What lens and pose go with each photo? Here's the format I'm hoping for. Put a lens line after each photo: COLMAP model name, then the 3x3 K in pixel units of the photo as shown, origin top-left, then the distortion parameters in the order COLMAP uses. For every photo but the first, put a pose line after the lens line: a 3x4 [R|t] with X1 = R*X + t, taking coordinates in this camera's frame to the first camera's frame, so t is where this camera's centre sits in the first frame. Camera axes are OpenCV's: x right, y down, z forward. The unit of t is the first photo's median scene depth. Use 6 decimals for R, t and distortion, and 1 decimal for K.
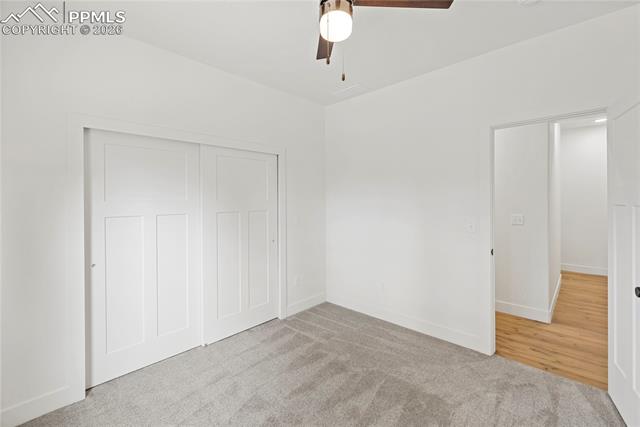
lens RADIAL K [[282.3, 0, 319.1], [0, 282.3, 202.3], [0, 0, 1]] dist [0.000019, 0.000084]
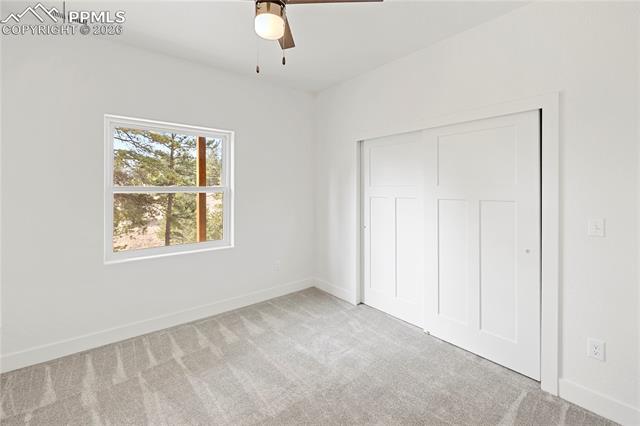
lens RADIAL K [[280.9, 0, 316.4], [0, 280.9, 191.0], [0, 0, 1]] dist [0.000842, 0.000126]
pose [[-0.147294, 0.019015, -0.988910, 0.664867], [-0.007565, 0.999764, 0.020351, -0.006284], [0.989064, 0.010479, -0.147115, 0.815402]]
